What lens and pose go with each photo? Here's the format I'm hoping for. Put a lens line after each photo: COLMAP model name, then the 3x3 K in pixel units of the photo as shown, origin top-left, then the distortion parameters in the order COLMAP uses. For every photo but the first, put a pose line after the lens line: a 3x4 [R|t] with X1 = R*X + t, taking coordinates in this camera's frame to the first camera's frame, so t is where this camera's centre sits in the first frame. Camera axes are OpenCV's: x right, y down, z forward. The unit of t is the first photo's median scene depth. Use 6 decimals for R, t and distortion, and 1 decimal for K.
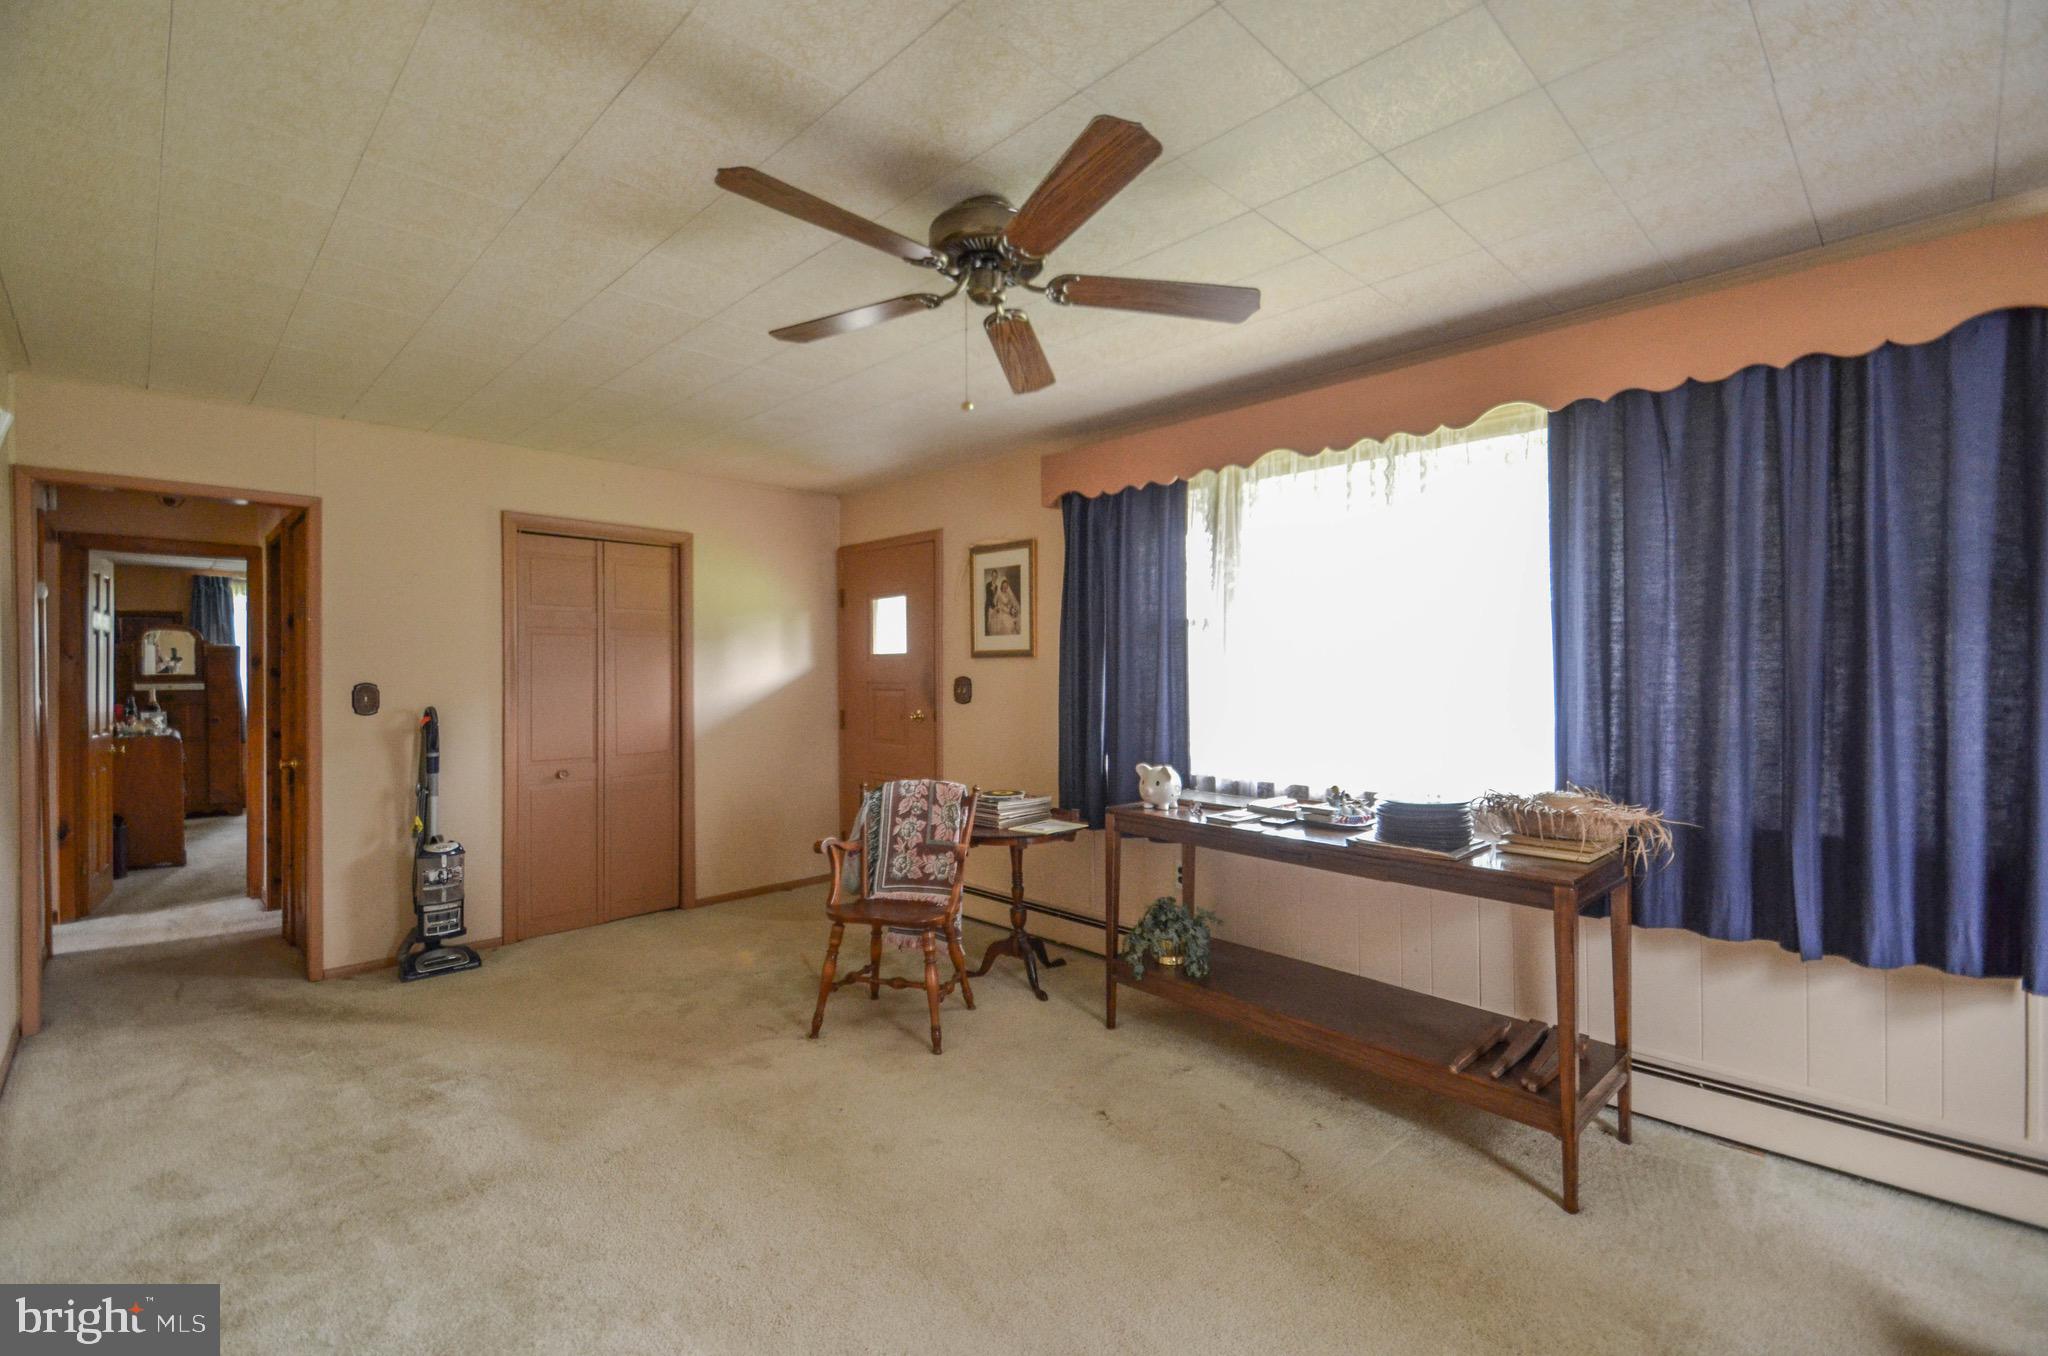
lens RADIAL K [[915.1, 0, 1026.6], [0, 915.1, 673.9], [0, 0, 1]] dist [-0.003417, -0.001927]
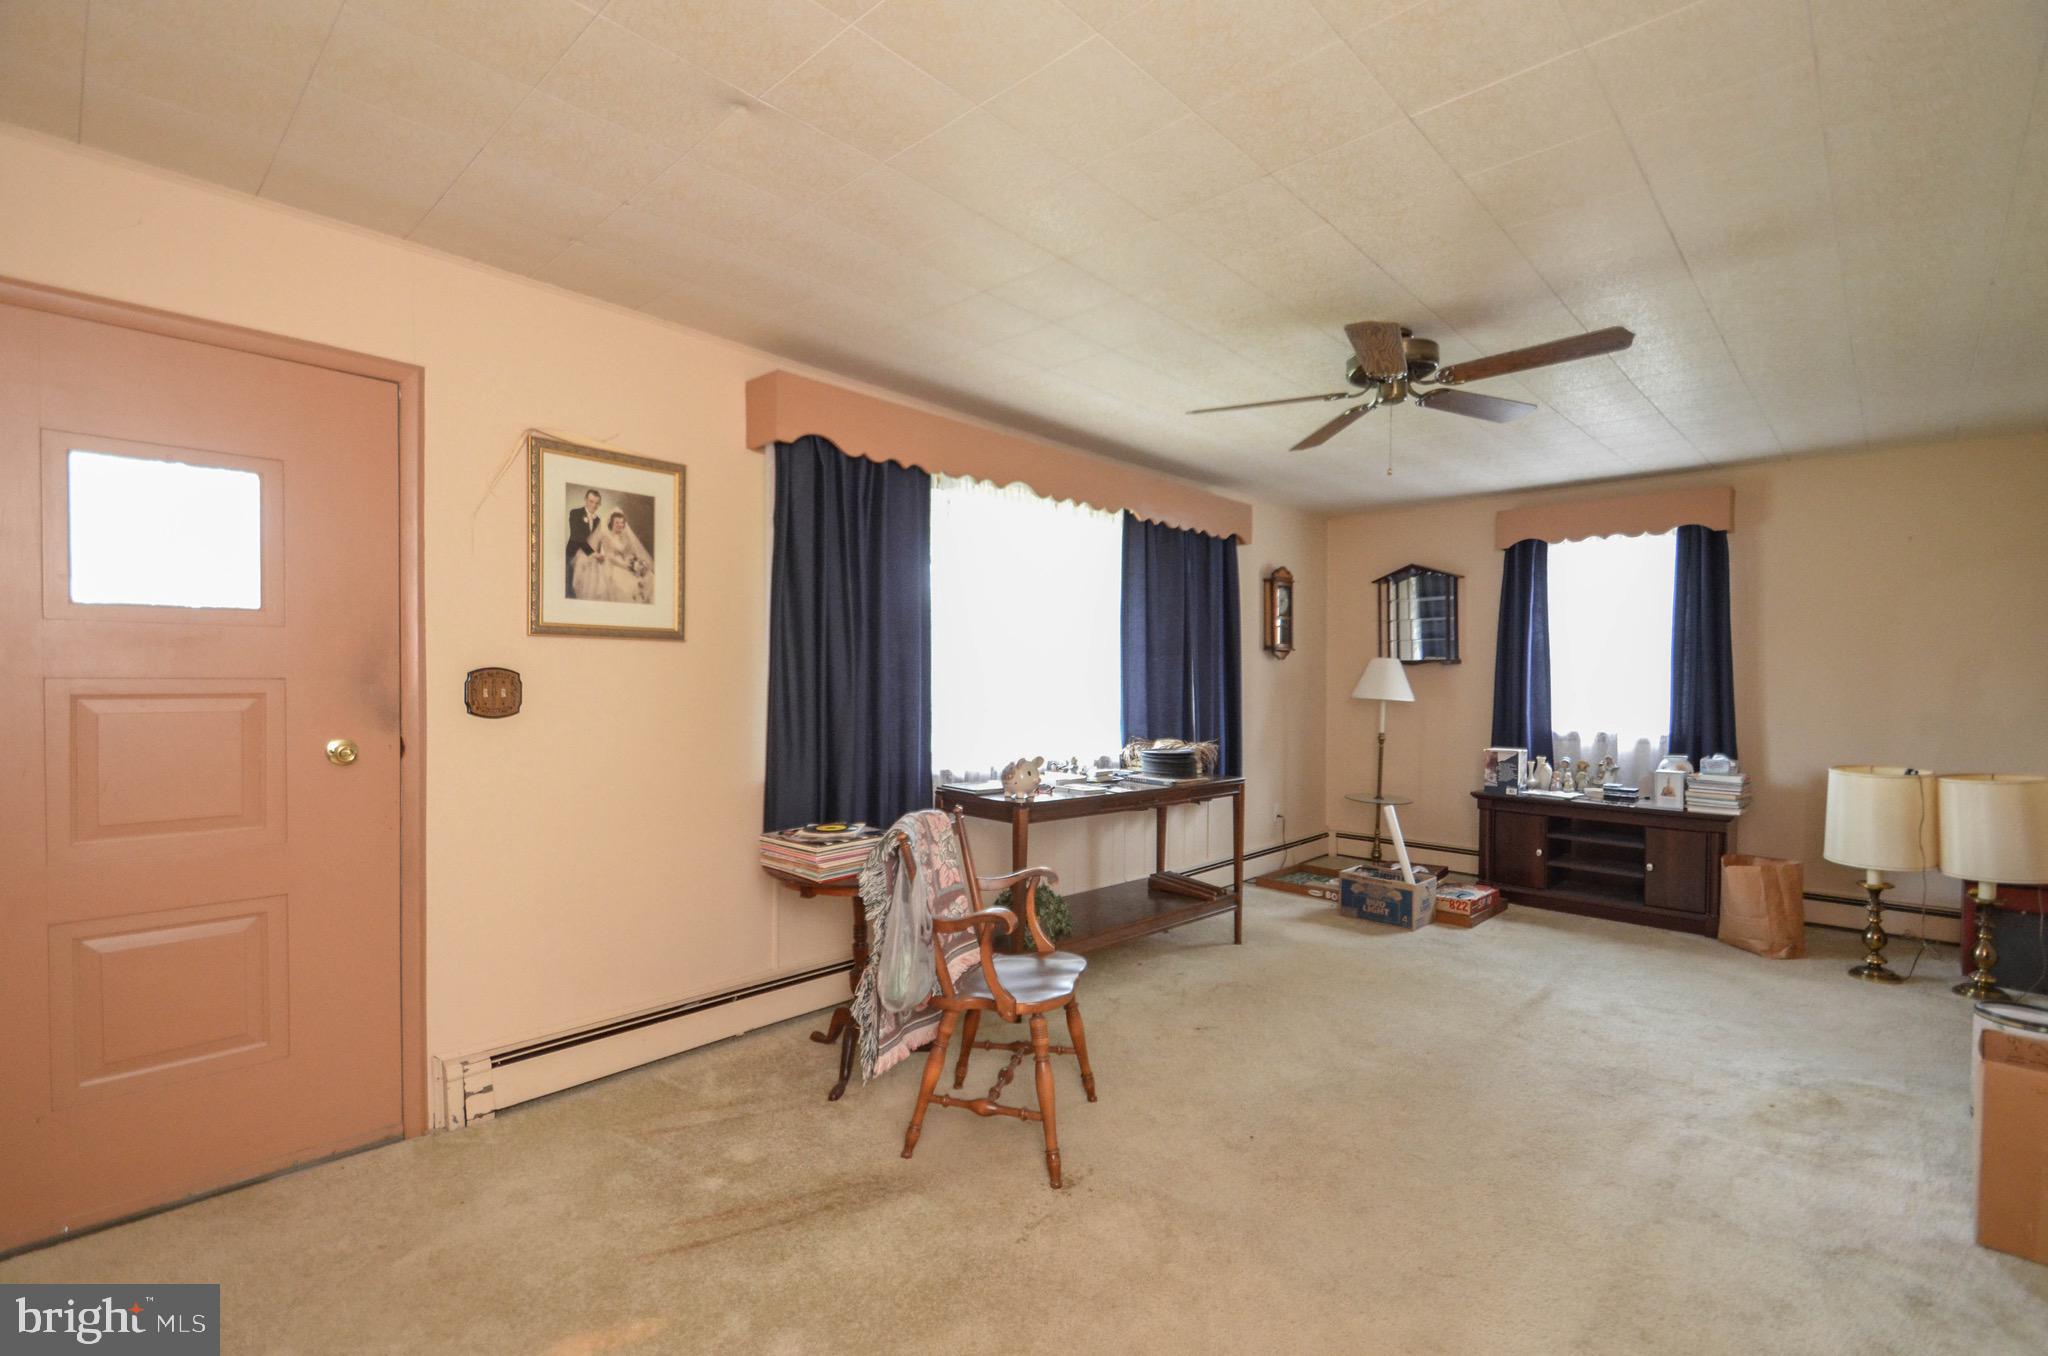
lens RADIAL K [[915.1, 0, 1025.4], [0, 915.1, 689.8], [0, 0, 1]] dist [-0.003417, -0.001927]
pose [[-0.053576, -0.001629, 0.998562, -0.660252], [-0.000480, 0.999999, 0.001605, 0.015575], [-0.998564, -0.000394, -0.053577, 0.767498]]
